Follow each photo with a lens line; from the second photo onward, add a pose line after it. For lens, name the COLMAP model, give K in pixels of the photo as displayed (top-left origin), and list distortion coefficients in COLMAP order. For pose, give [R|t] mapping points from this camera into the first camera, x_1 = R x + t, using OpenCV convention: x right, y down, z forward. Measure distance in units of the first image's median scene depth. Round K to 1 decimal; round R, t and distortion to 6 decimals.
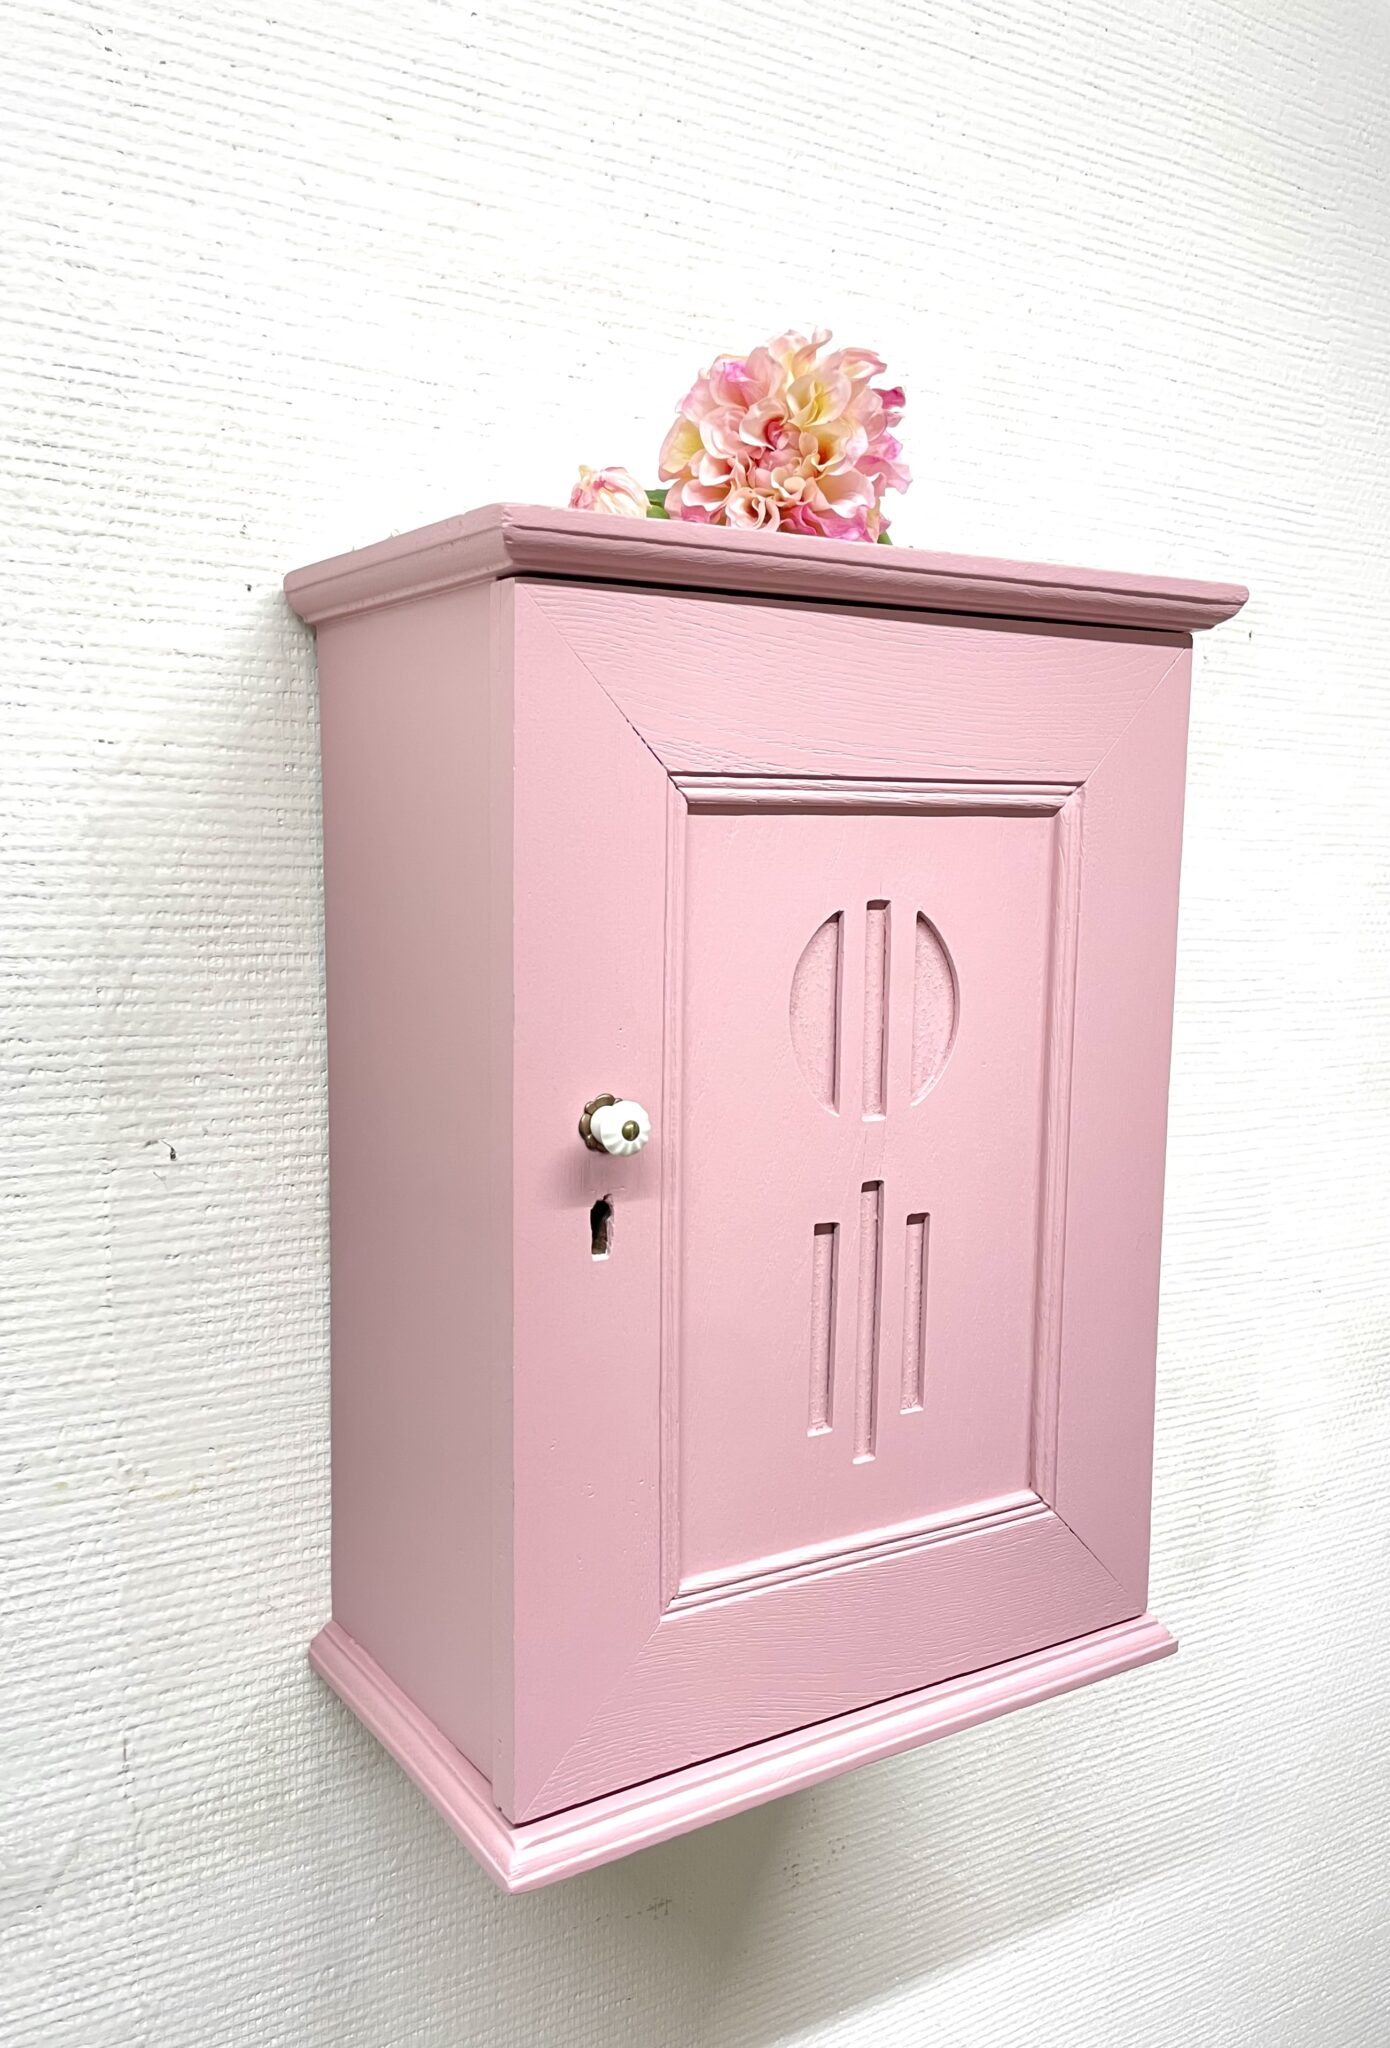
lens RADIAL K [[1805.4, 0, 685.8], [0, 1805.4, 1025.7], [0, 0, 1]] dist [0.064928, -0.082870]
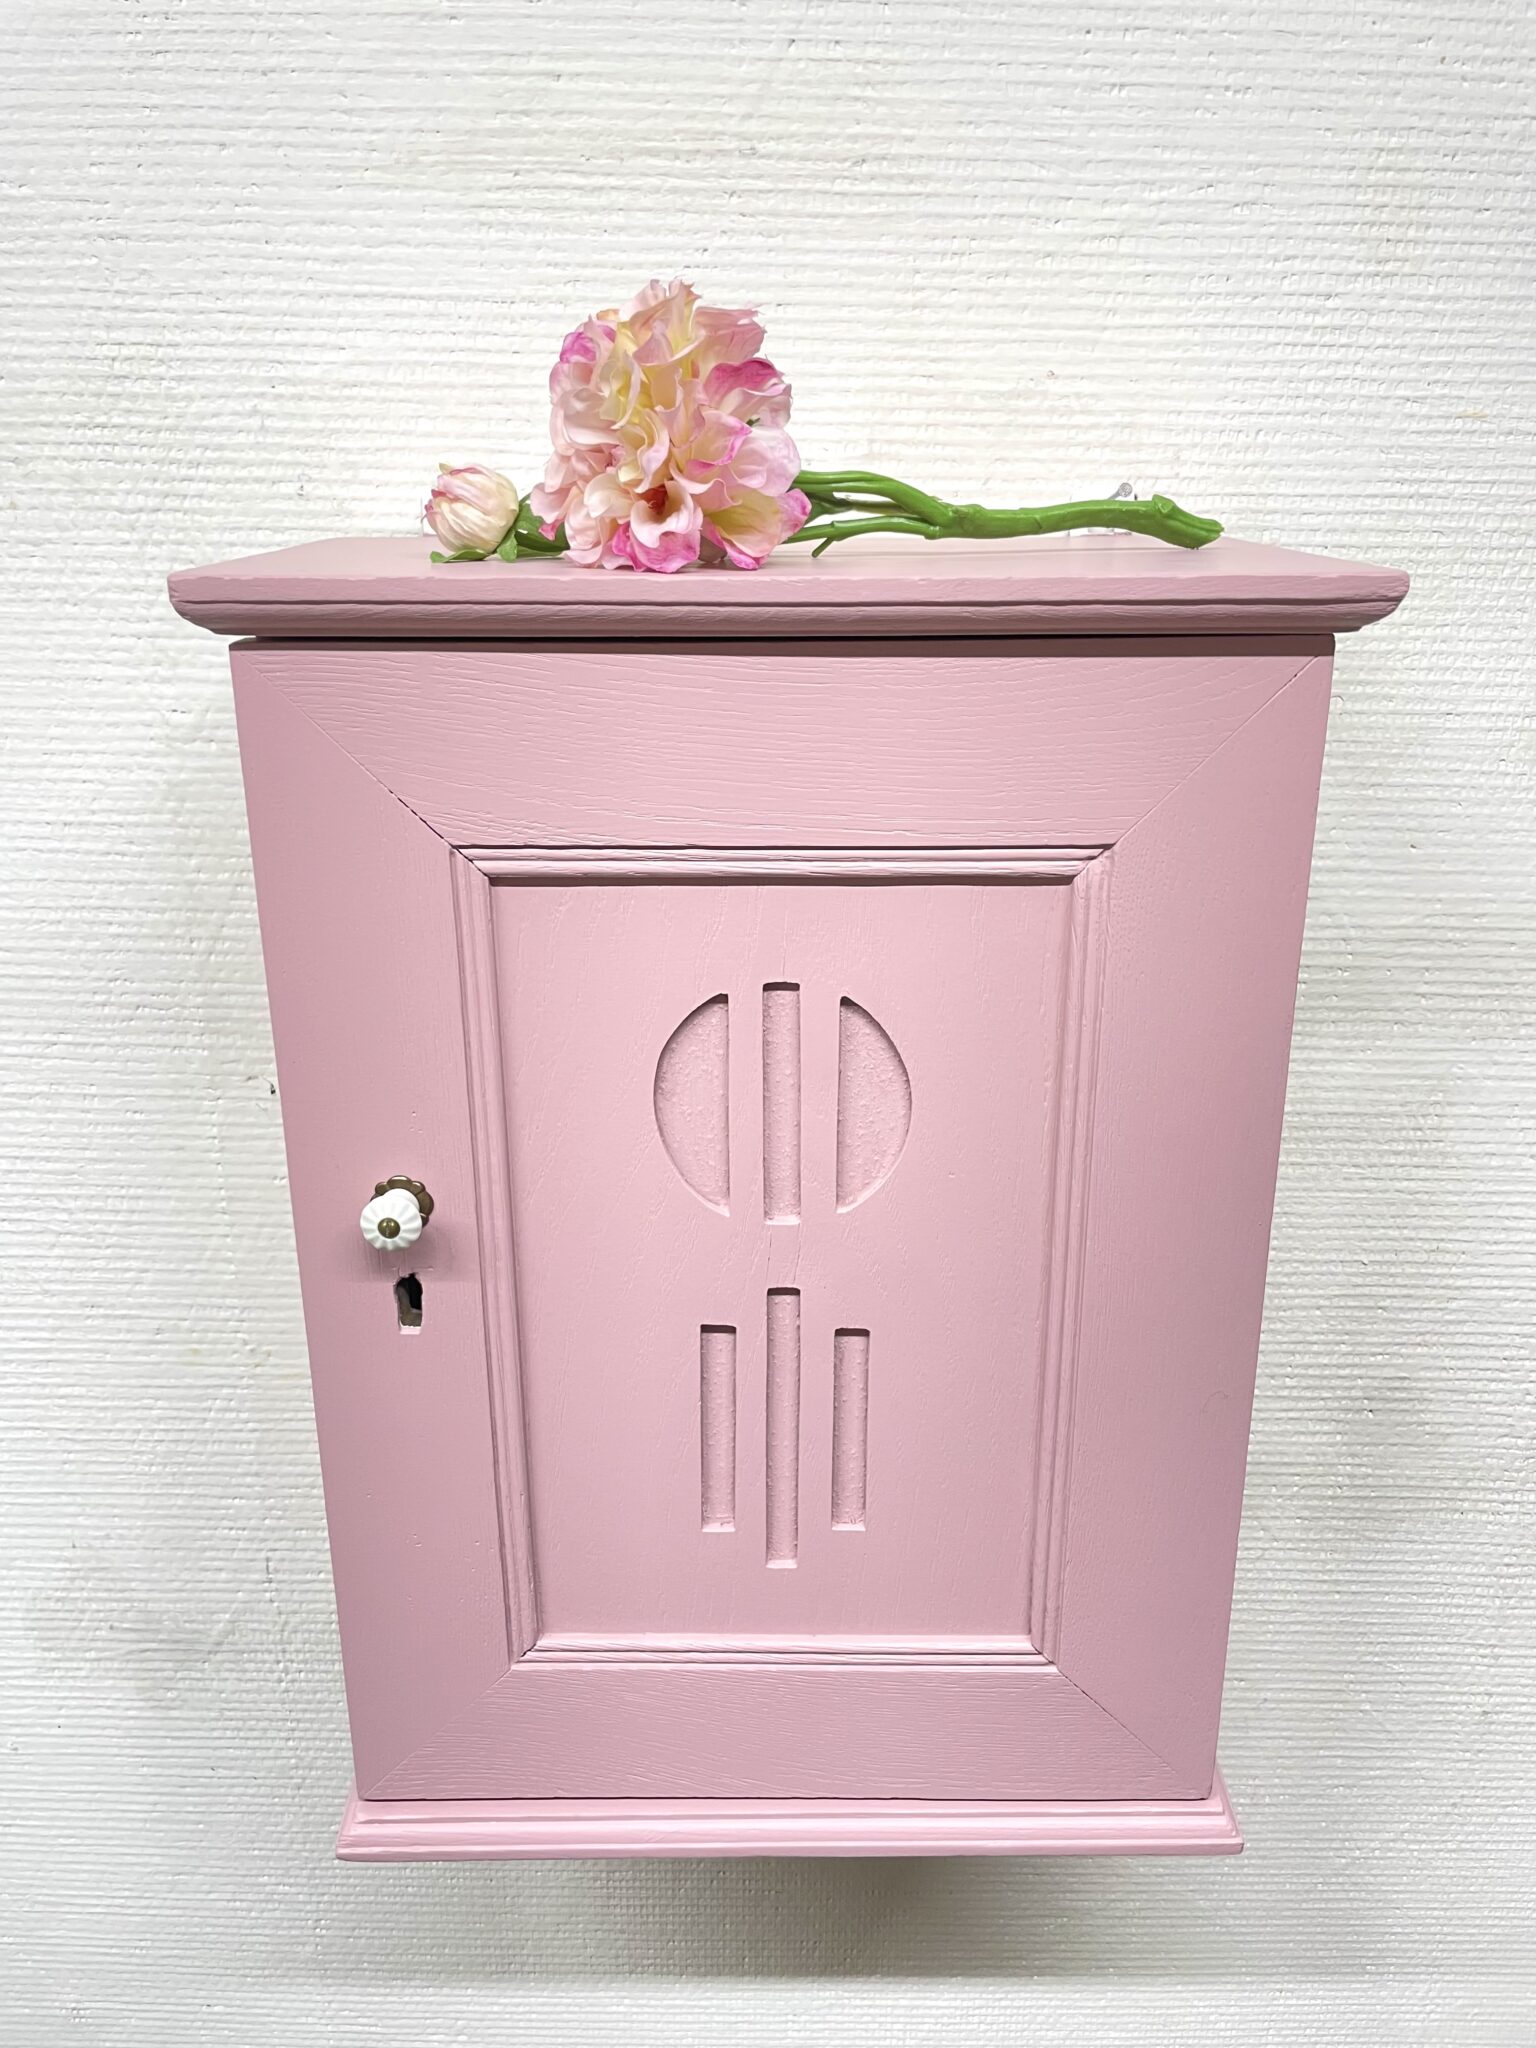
lens RADIAL K [[1738.6, 0, 761.3], [0, 1738.6, 1022.7], [0, 0, 1]] dist [0.079834, -0.152860]
pose [[0.833783, 0.173769, -0.524033, 0.491985], [-0.055624, 0.970786, 0.233409, -0.224364], [0.549283, -0.165463, 0.819091, 0.313850]]
